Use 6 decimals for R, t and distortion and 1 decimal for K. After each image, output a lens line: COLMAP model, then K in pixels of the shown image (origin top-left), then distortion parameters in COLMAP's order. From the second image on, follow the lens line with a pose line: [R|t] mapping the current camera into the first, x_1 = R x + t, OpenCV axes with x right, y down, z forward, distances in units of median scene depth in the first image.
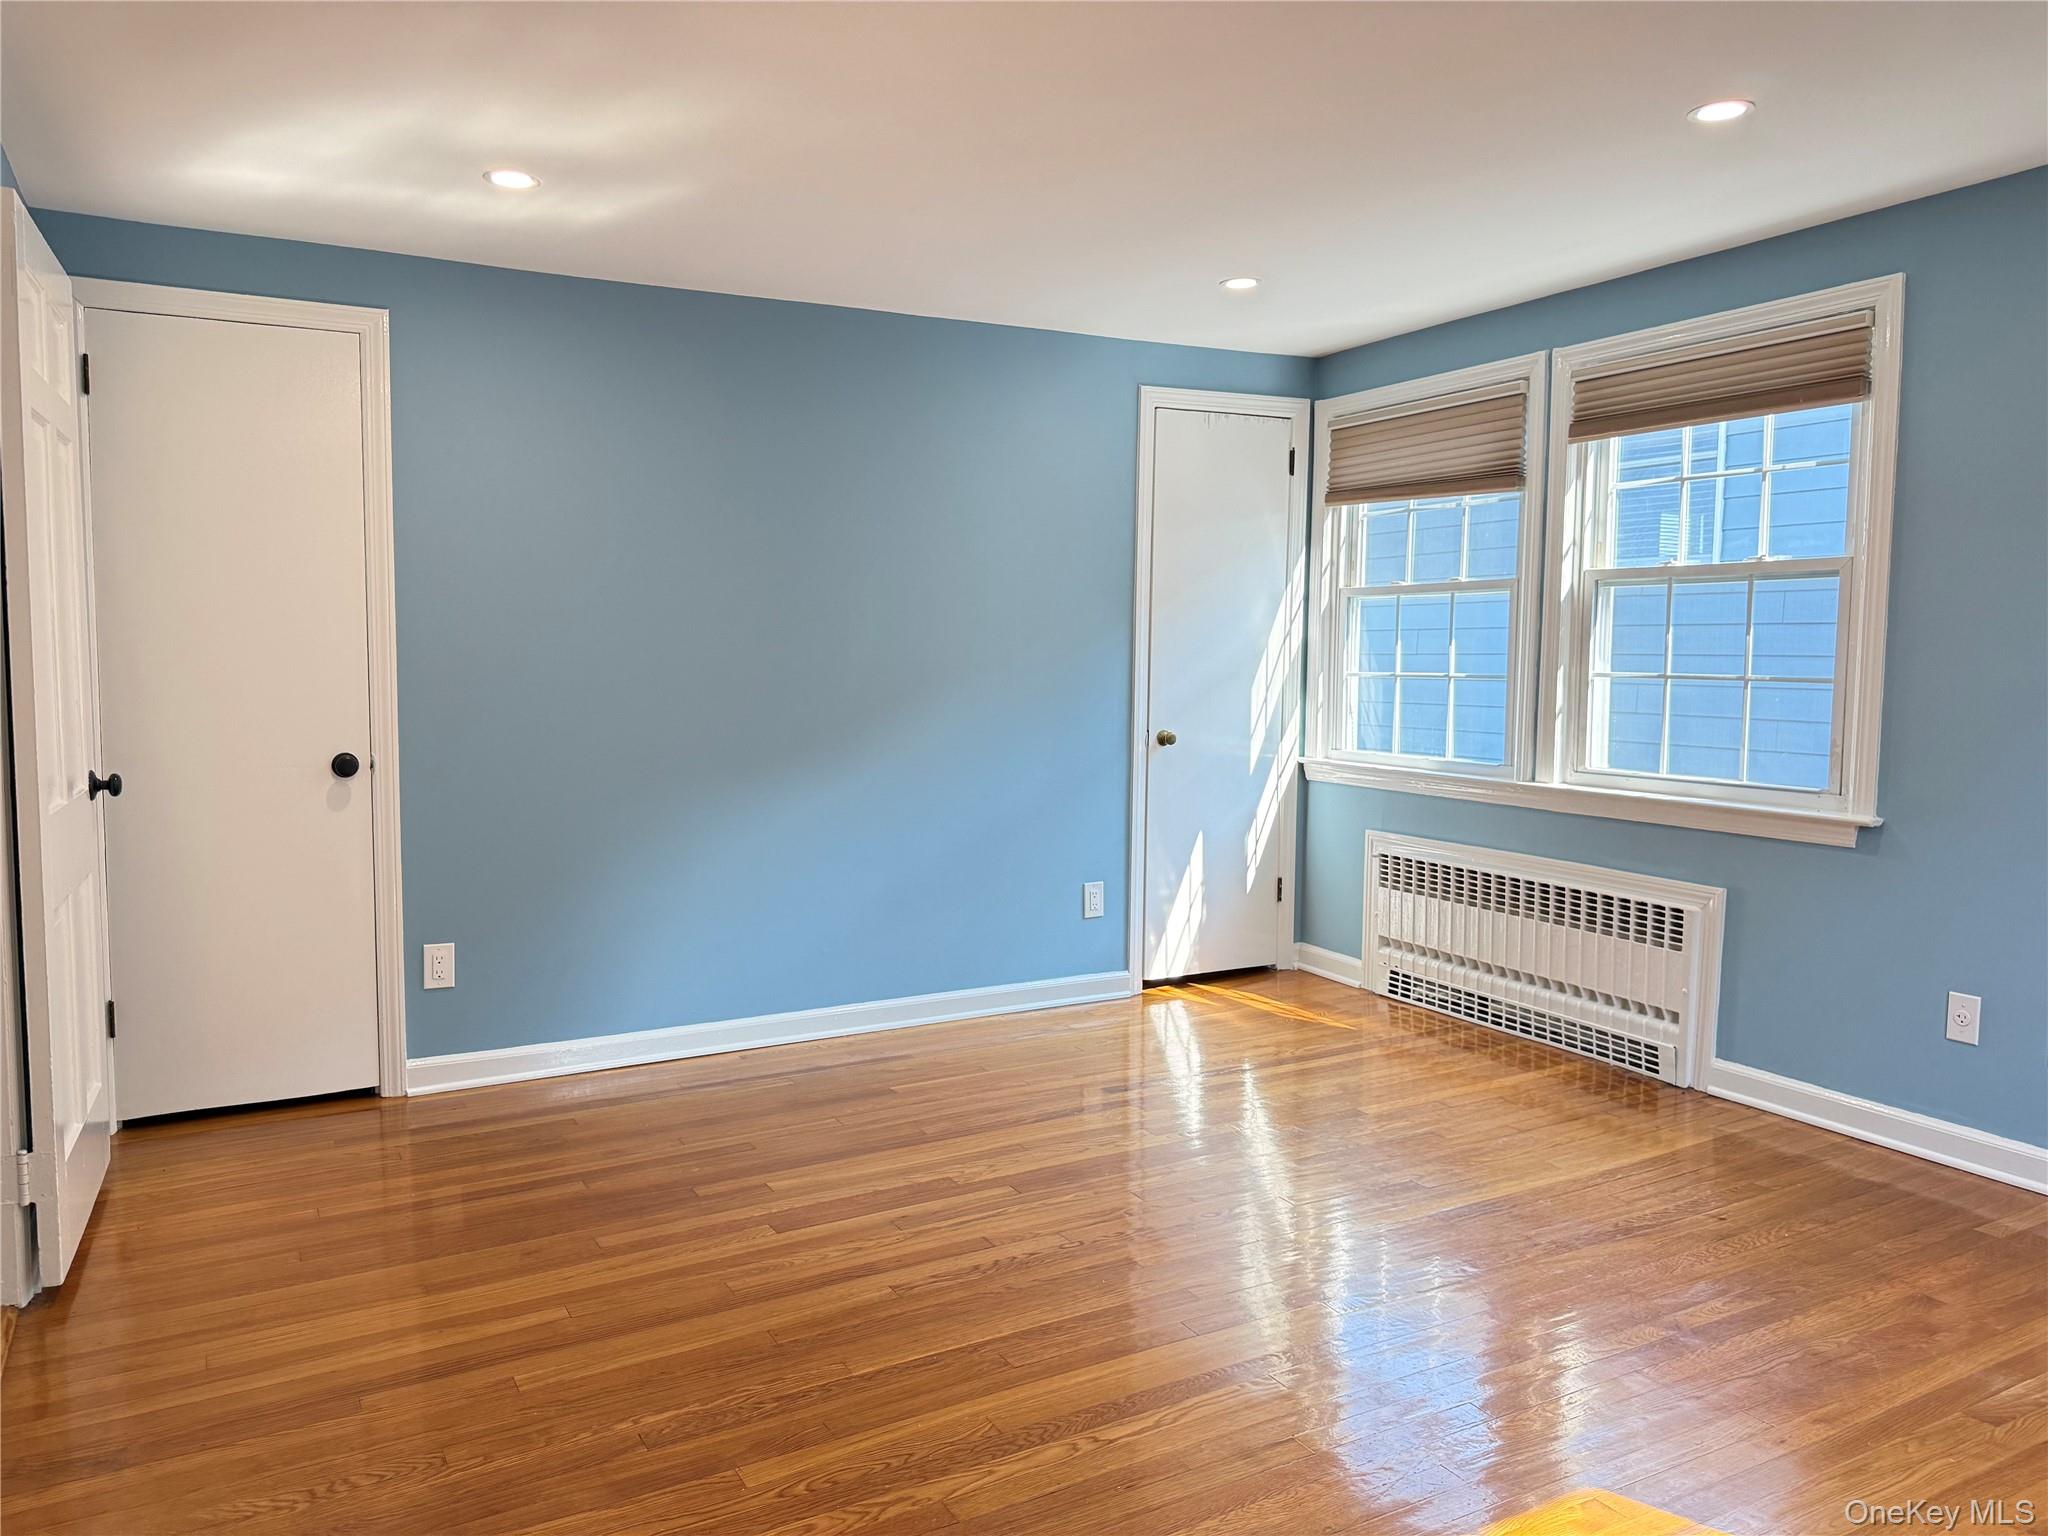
lens RADIAL K [[1460.7, 0, 1016.4], [0, 1460.7, 754.6], [0, 0, 1]] dist [0.031047, -0.006256]
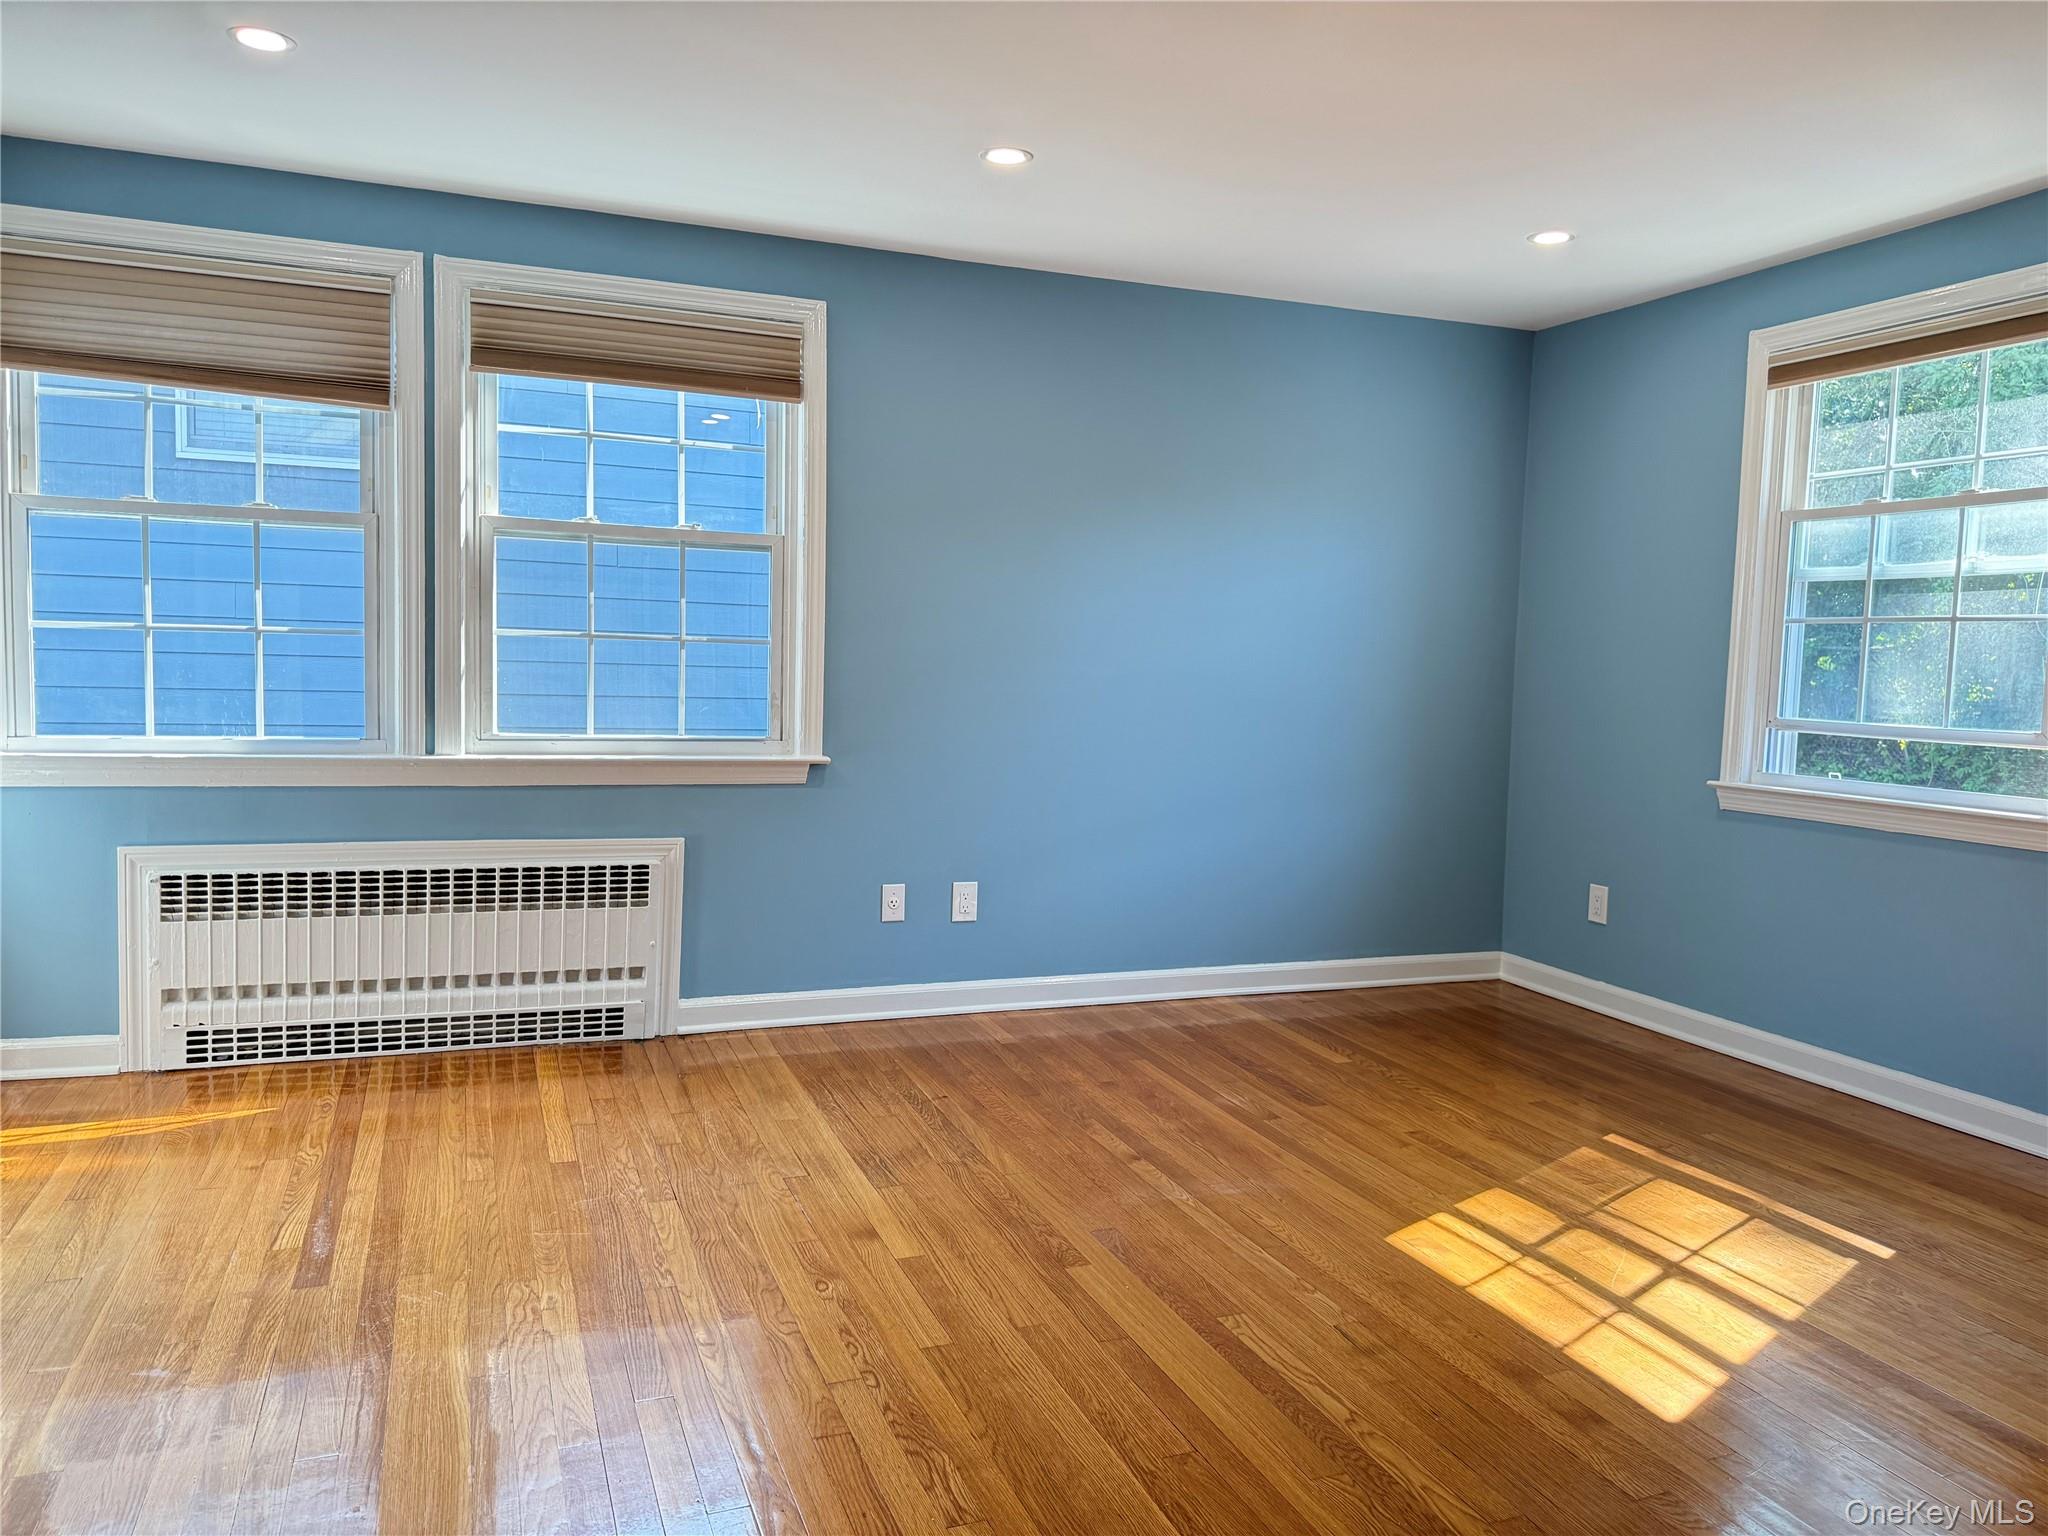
lens RADIAL K [[1460.7, 0, 1016.4], [0, 1460.7, 754.6], [0, 0, 1]] dist [0.031047, -0.006256]
pose [[0.142625, -0.068190, 0.987425, -0.488008], [0.047094, 0.996962, 0.062046, -0.020862], [-0.988656, 0.037653, 0.145403, 0.575470]]
